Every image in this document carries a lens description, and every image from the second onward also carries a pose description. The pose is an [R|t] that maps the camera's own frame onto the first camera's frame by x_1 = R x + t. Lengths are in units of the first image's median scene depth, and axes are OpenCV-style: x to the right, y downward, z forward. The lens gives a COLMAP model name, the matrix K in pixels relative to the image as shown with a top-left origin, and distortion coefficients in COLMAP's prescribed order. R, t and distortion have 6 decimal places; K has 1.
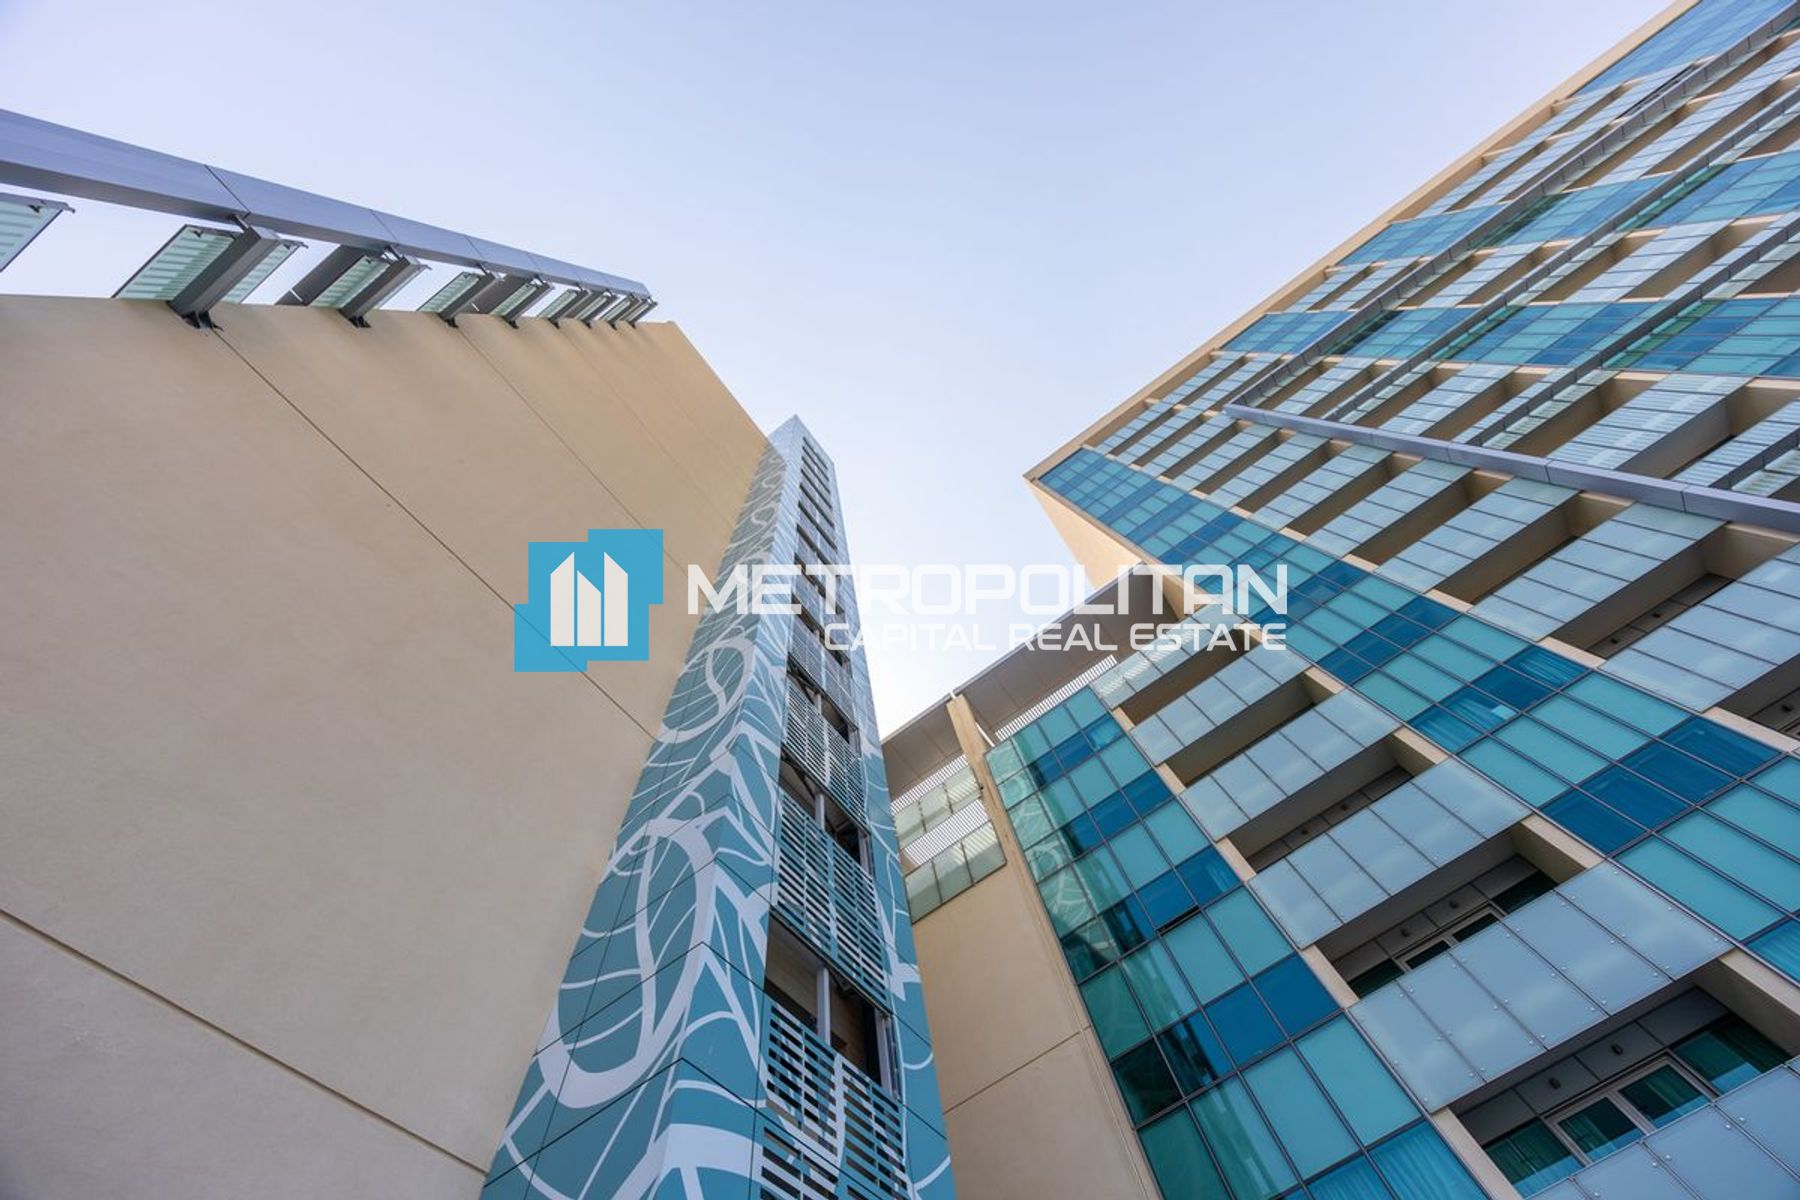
lens RADIAL K [[691.7, 0, 900.0], [0, 691.7, 600.0], [0, 0, 1]] dist [-0.000124, -0.000112]
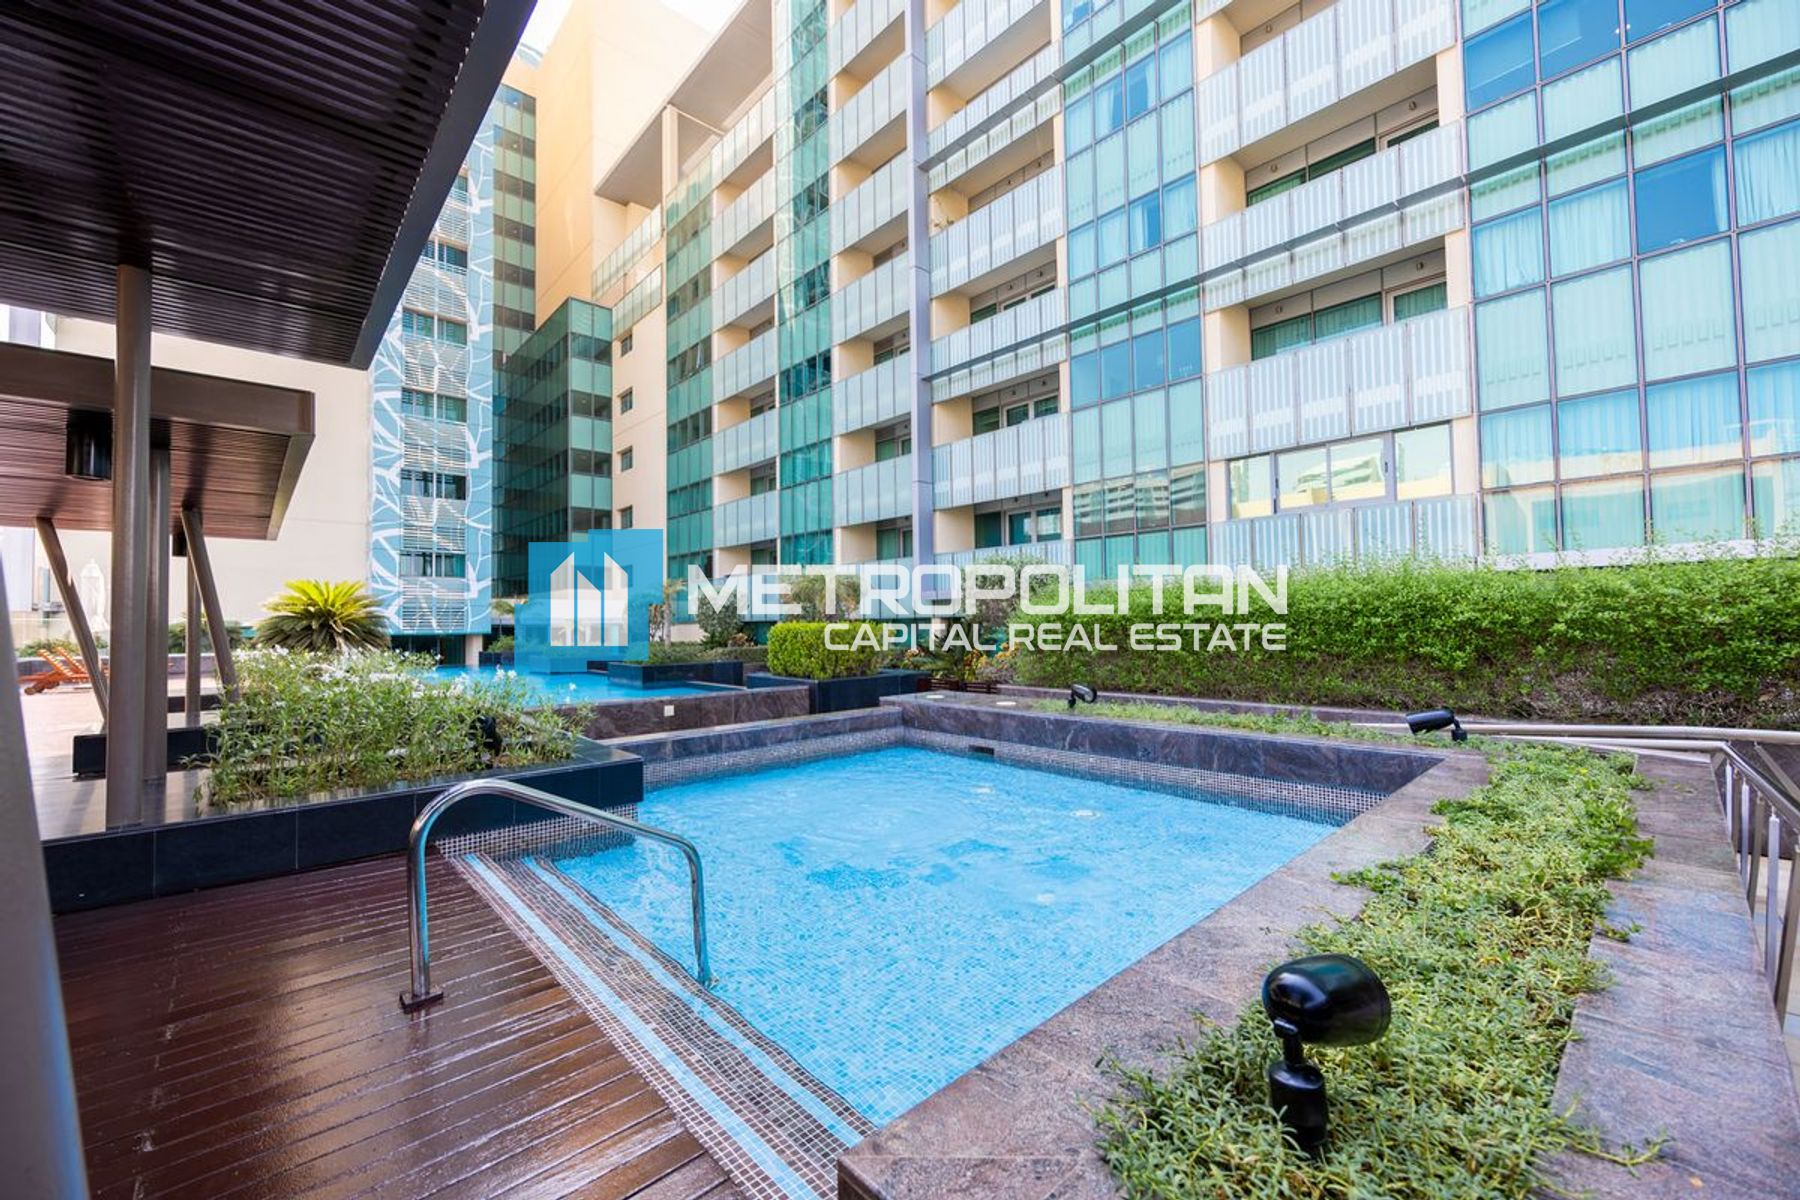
lens RADIAL K [[710.5, 0, 900.0], [0, 710.5, 600.0], [0, 0, 1]] dist [-0.006283, -0.000052]
pose [[0.973665, 0.103554, -0.203110, 1.752431], [0.147273, 0.394379, 0.907070, -1.241801], [0.174033, -0.913094, 0.368742, -0.284415]]
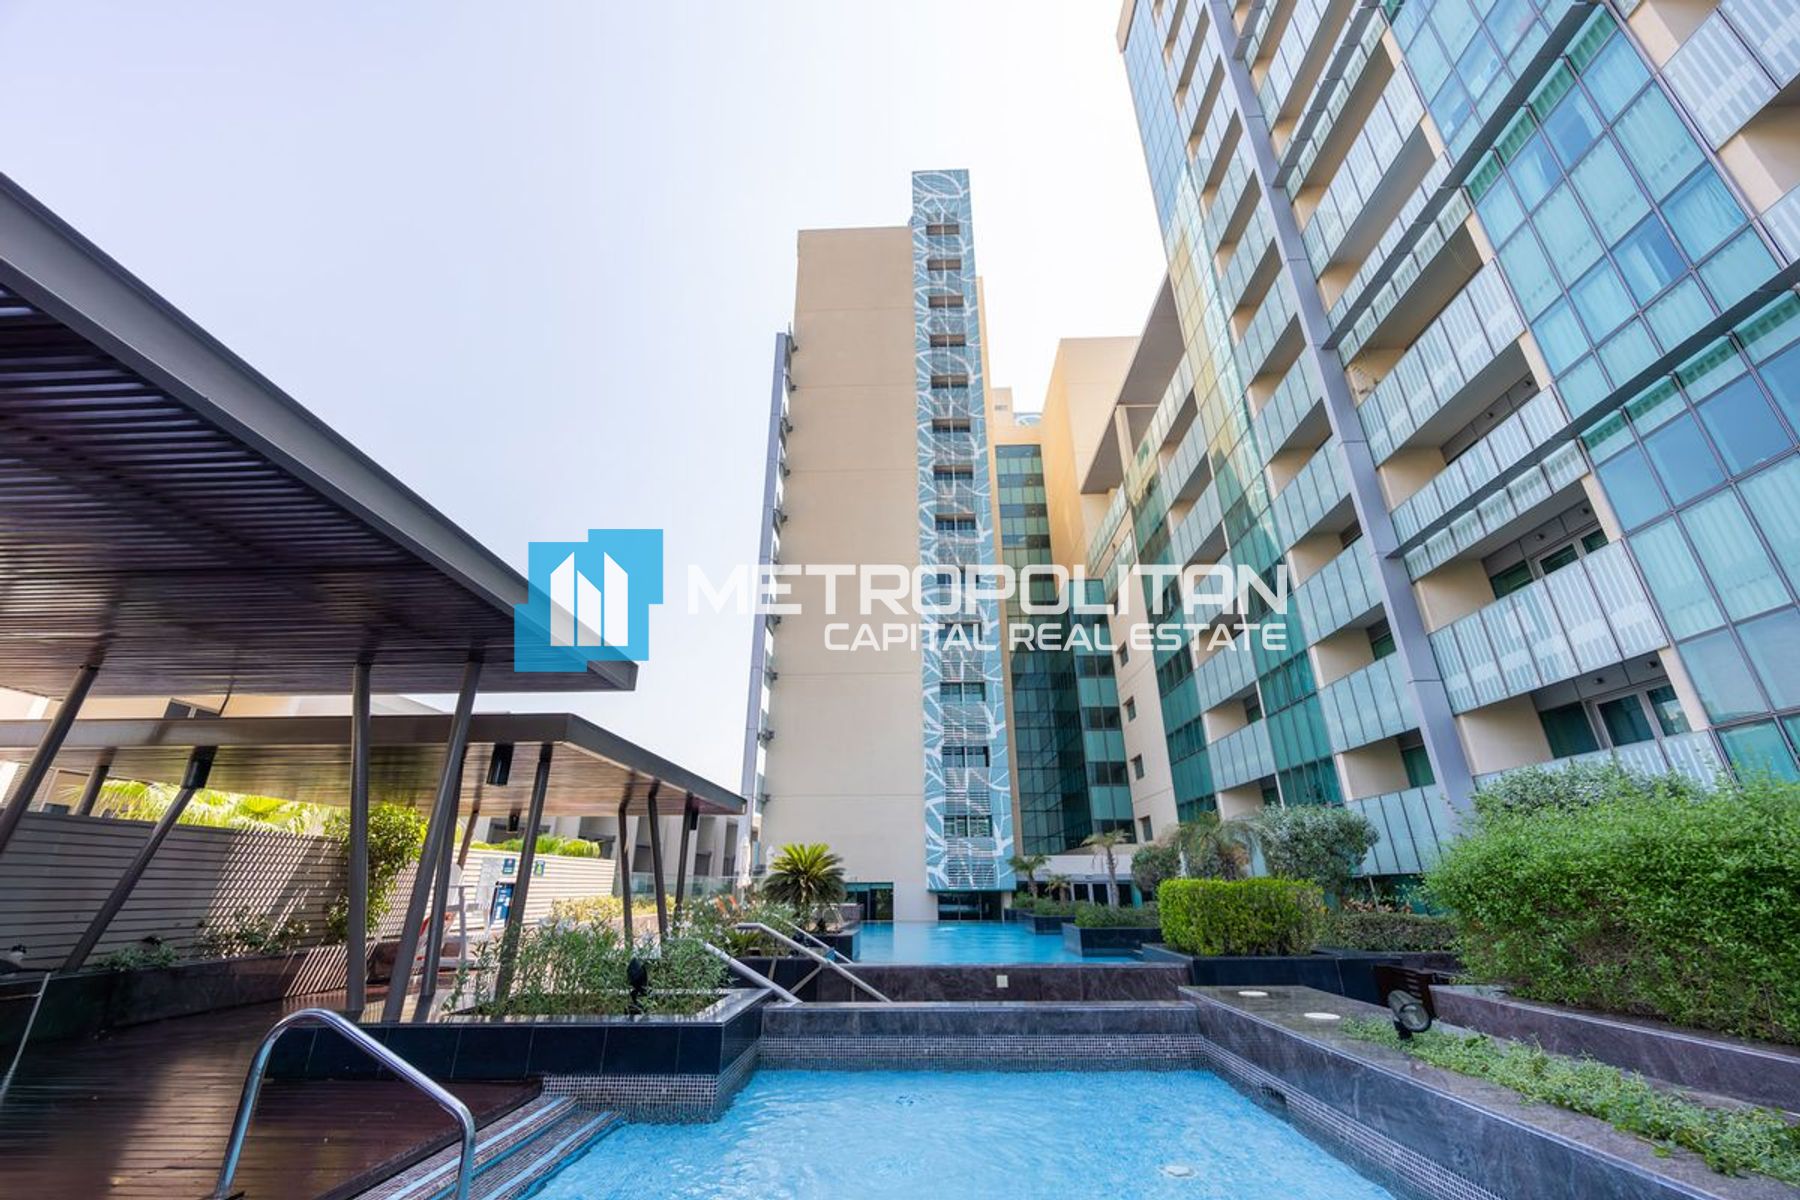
lens RADIAL K [[691.7, 0, 900.0], [0, 691.7, 600.0], [0, 0, 1]] dist [-0.000124, -0.000112]
pose [[0.552990, -0.206925, -0.807084, 1.933802], [0.749537, 0.546578, 0.373426, -1.082948], [0.363863, -0.811440, 0.457350, -0.202066]]
